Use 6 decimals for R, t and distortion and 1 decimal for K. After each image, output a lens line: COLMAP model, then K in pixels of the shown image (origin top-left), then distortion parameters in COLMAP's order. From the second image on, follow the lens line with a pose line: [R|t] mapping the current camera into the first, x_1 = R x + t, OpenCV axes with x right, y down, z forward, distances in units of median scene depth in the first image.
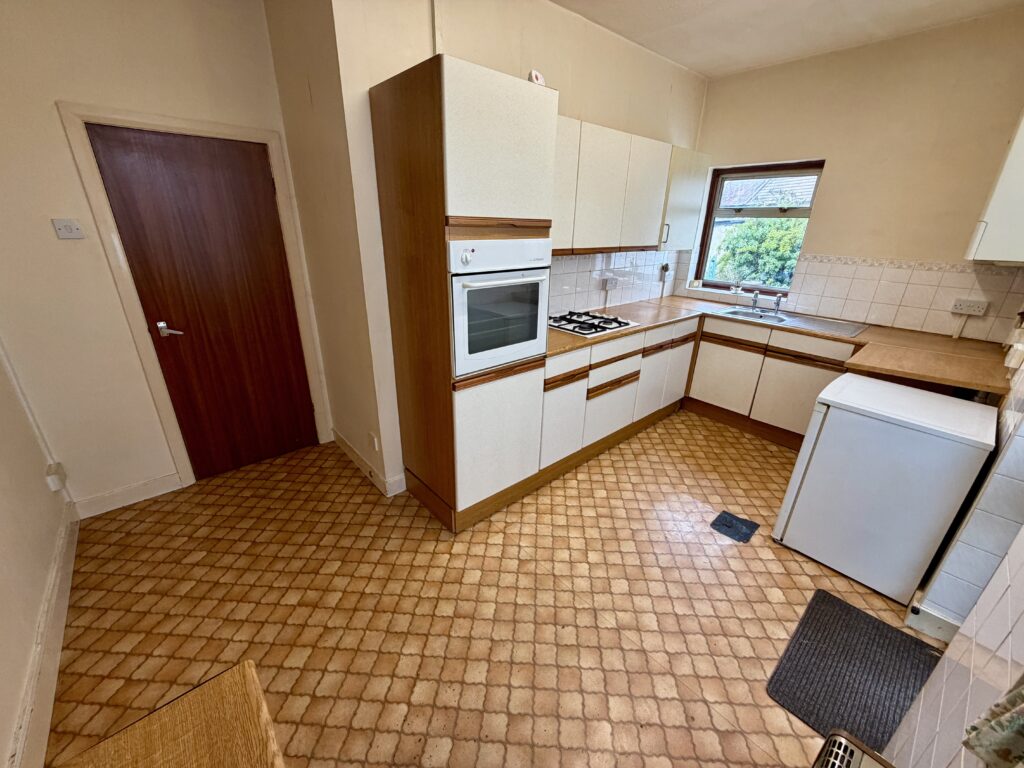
lens RADIAL K [[407.2, 0, 512.0], [0, 407.2, 384.0], [0, 0, 1]] dist [0.001384, 0.000066]
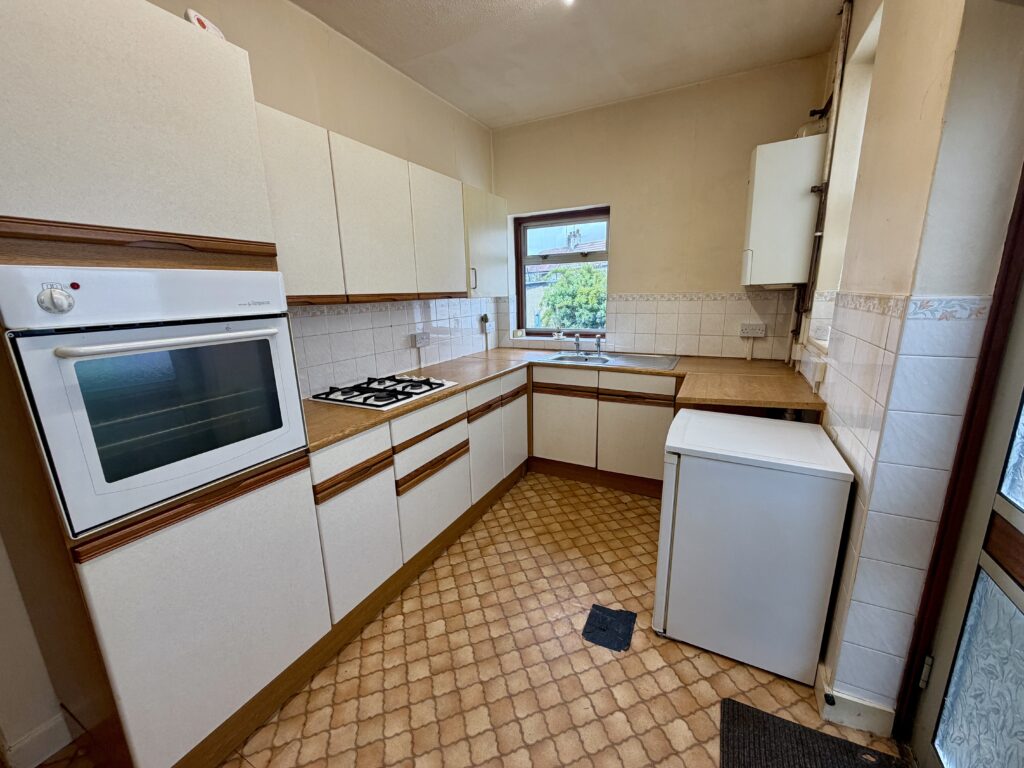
lens RADIAL K [[407.2, 0, 512.0], [0, 407.2, 384.0], [0, 0, 1]] dist [0.001384, 0.000066]
pose [[0.929409, -0.122871, 0.347996, 0.137562], [0.175217, 0.976808, -0.123068, -0.028262], [-0.324804, 0.175356, 0.929383, 0.223608]]
